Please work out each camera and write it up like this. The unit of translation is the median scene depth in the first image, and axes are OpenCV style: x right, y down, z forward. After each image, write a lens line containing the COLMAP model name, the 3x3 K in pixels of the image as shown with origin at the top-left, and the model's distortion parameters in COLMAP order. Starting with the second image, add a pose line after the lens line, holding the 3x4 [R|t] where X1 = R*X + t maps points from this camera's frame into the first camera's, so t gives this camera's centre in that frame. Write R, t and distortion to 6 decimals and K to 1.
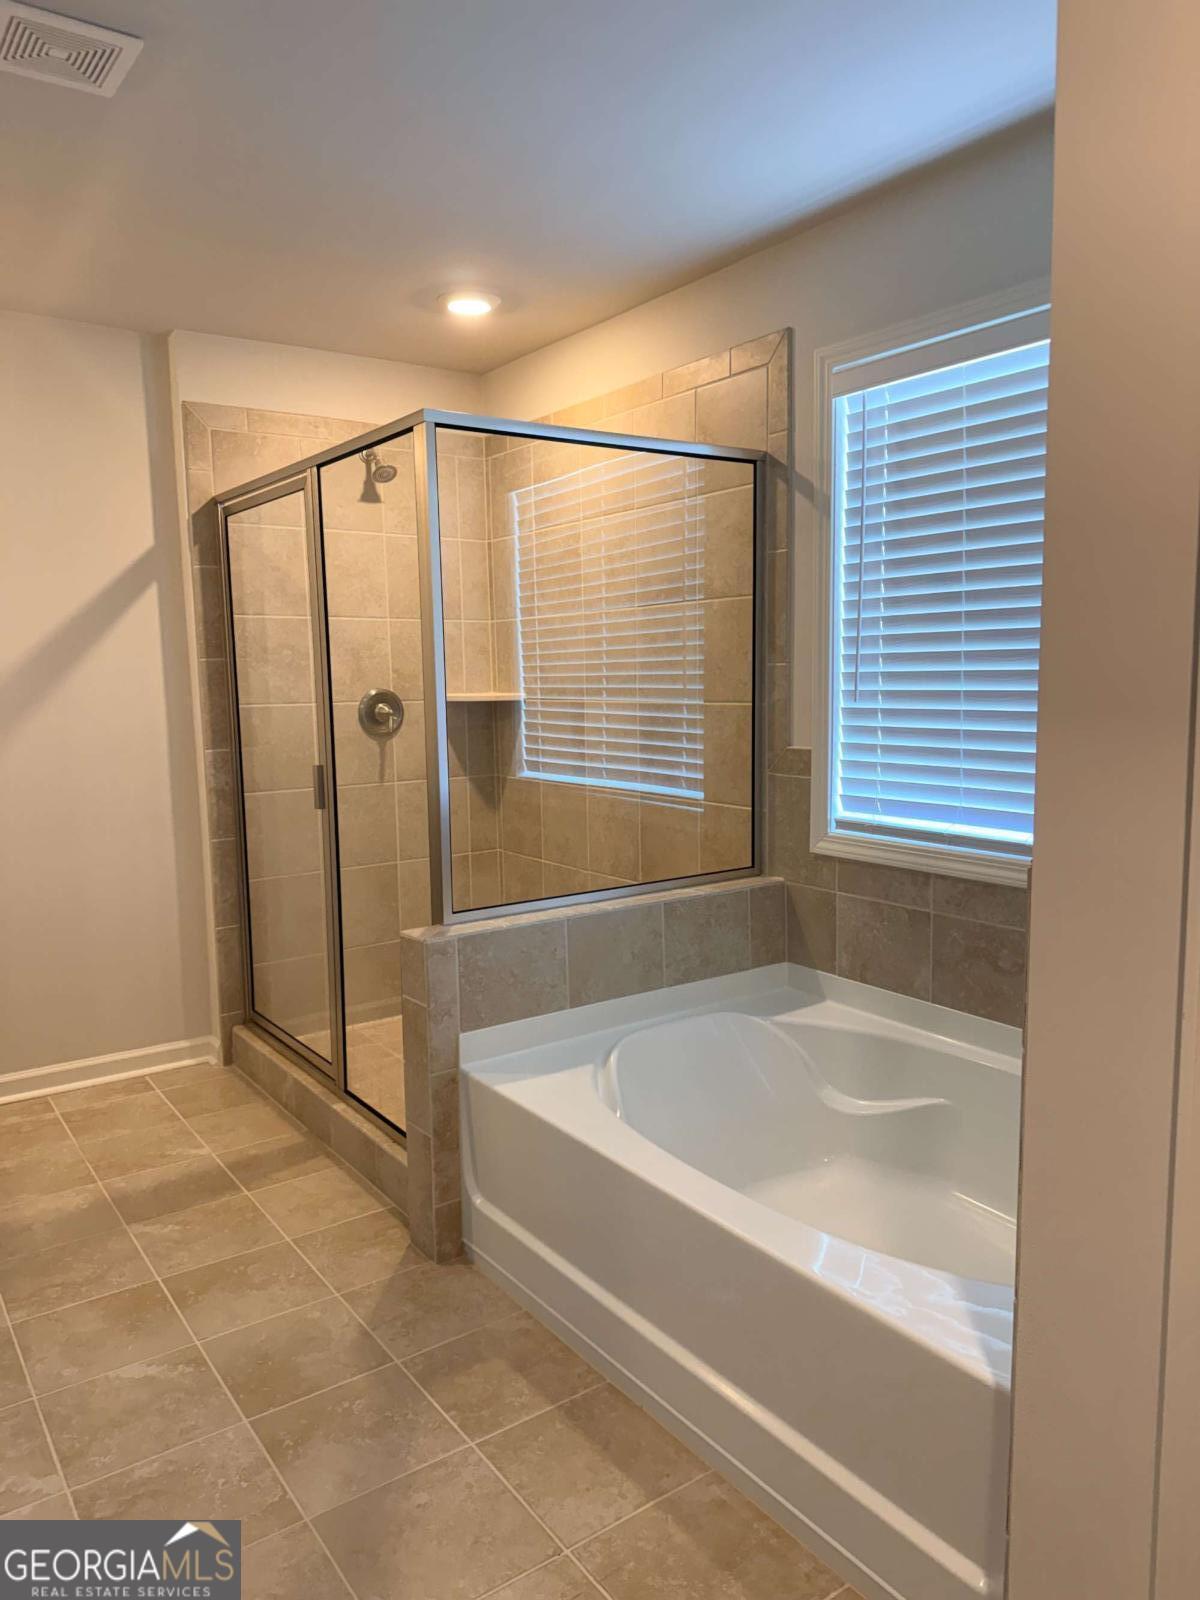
lens RADIAL K [[1123.8, 0, 598.2], [0, 1123.8, 799.7], [0, 0, 1]] dist [0.137309, -0.236244]
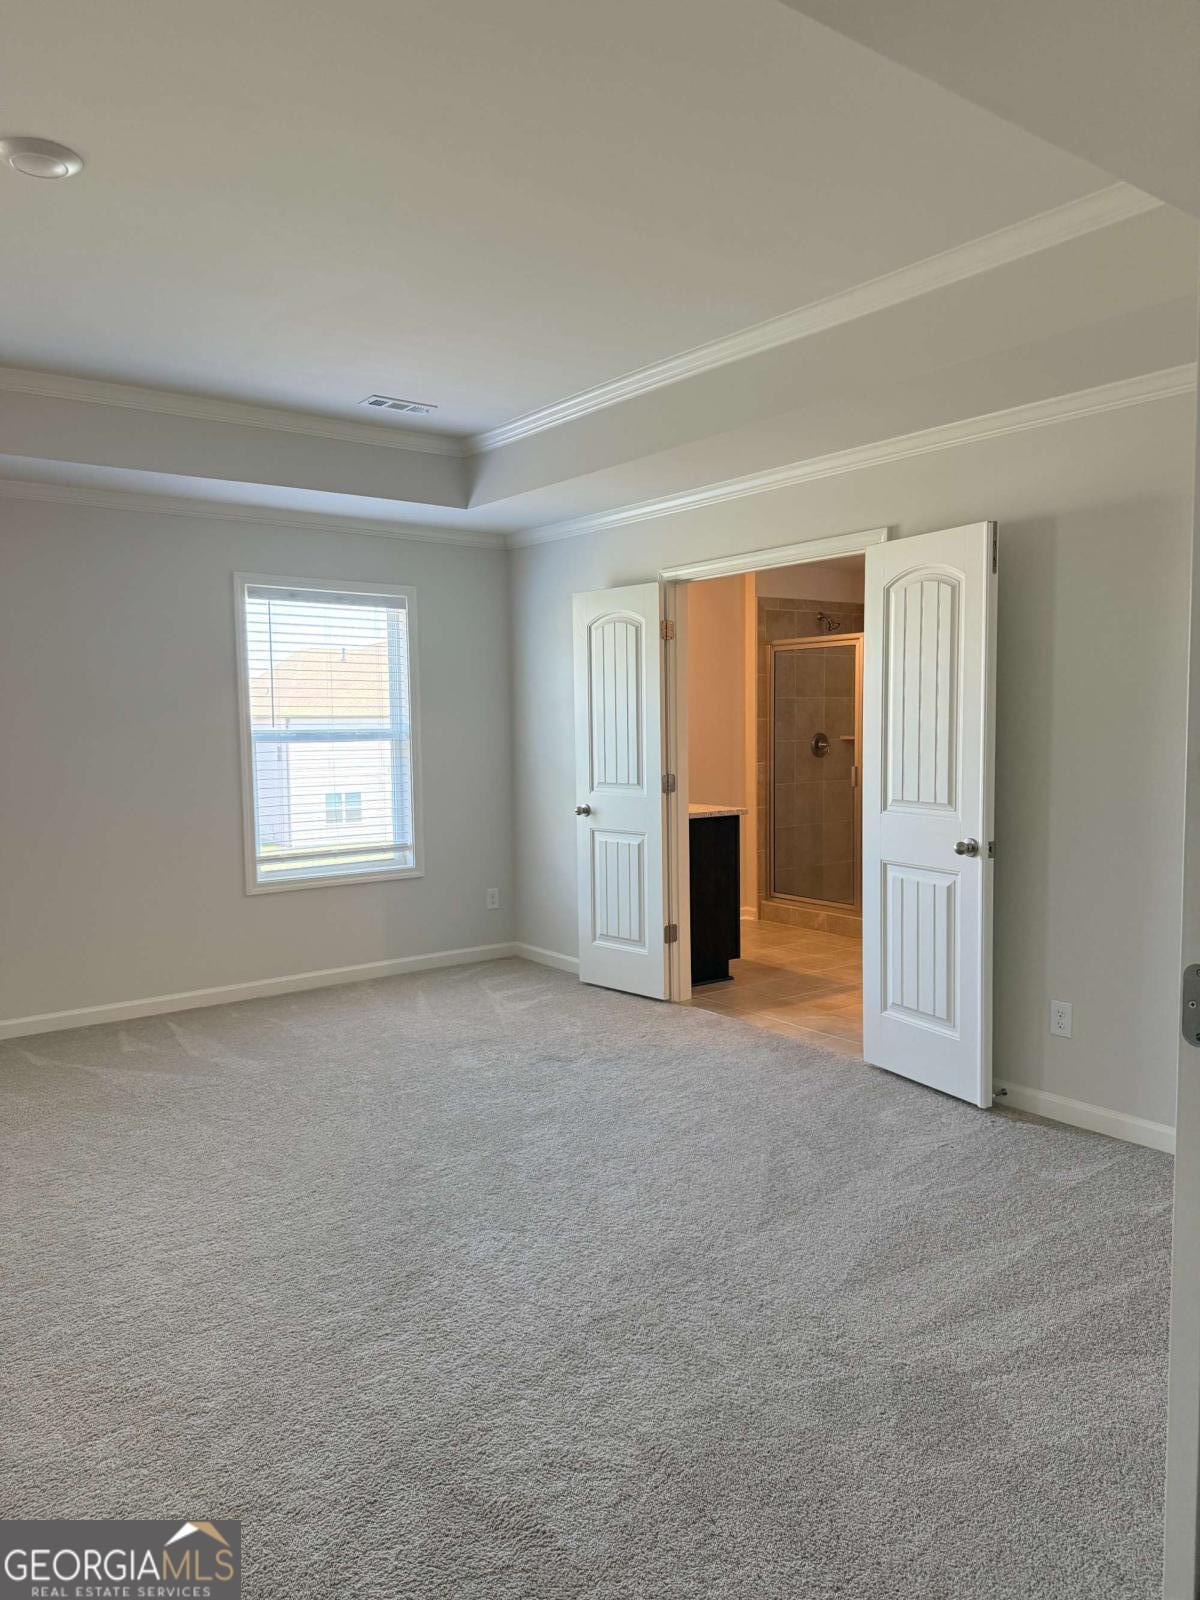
lens RADIAL K [[1120.7, 0, 593.7], [0, 1120.7, 803.2], [0, 0, 1]] dist [0.155400, -0.191220]
pose [[0.999577, 0.000440, 0.029070, -0.868452], [0.000676, 0.999263, -0.038374, 0.134277], [-0.029065, 0.038377, 0.998841, -1.278611]]
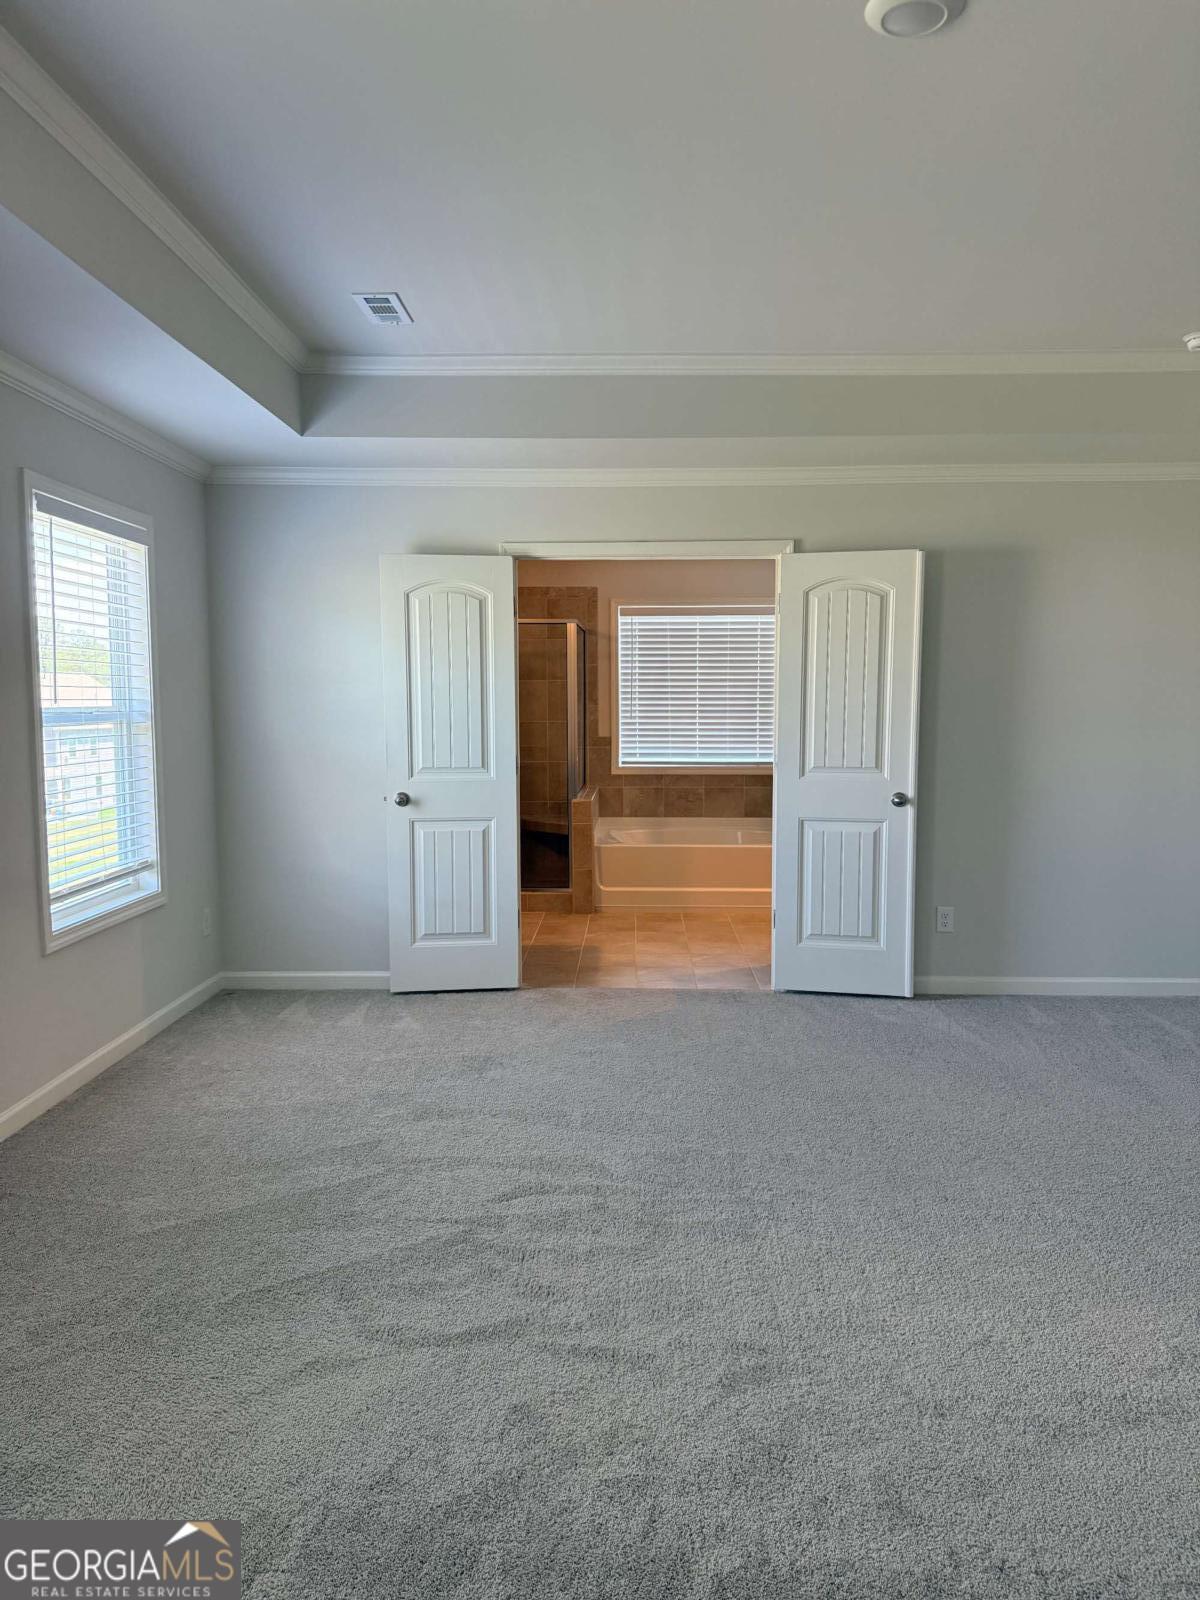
lens RADIAL K [[1120.7, 0, 593.7], [0, 1120.7, 803.2], [0, 0, 1]] dist [0.155400, -0.191220]
pose [[0.602515, -0.059459, 0.795890, -2.041481], [0.082810, 0.996496, 0.011757, 0.081488], [-0.793800, 0.058824, 0.605328, -0.629029]]
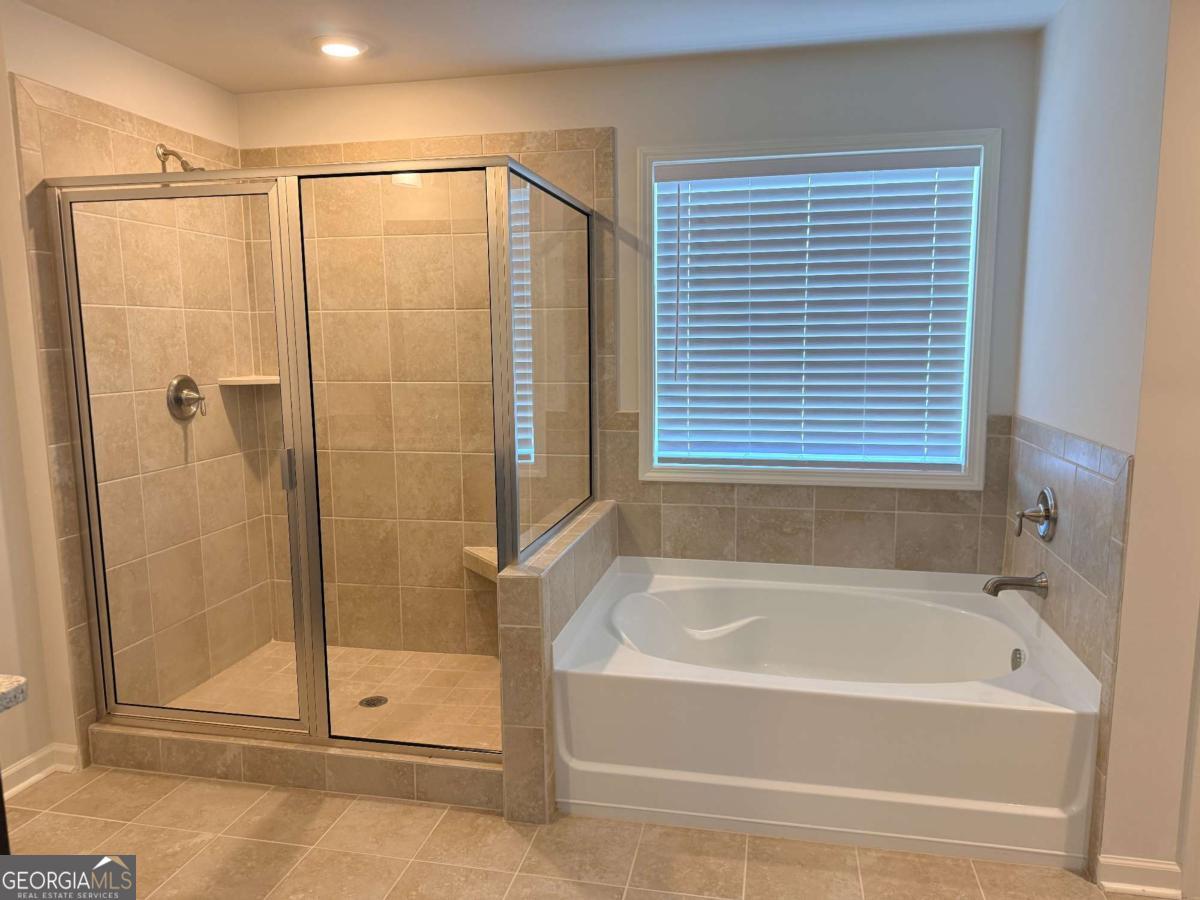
lens RADIAL K [[840.5, 0, 597.8], [0, 840.5, 453.1], [0, 0, 1]] dist [0.155400, -0.191220]
pose [[0.737877, -0.083036, 0.669807, -0.610411], [0.074951, 0.996346, 0.040948, -0.040504], [-0.670760, 0.019988, 0.741405, 0.199294]]
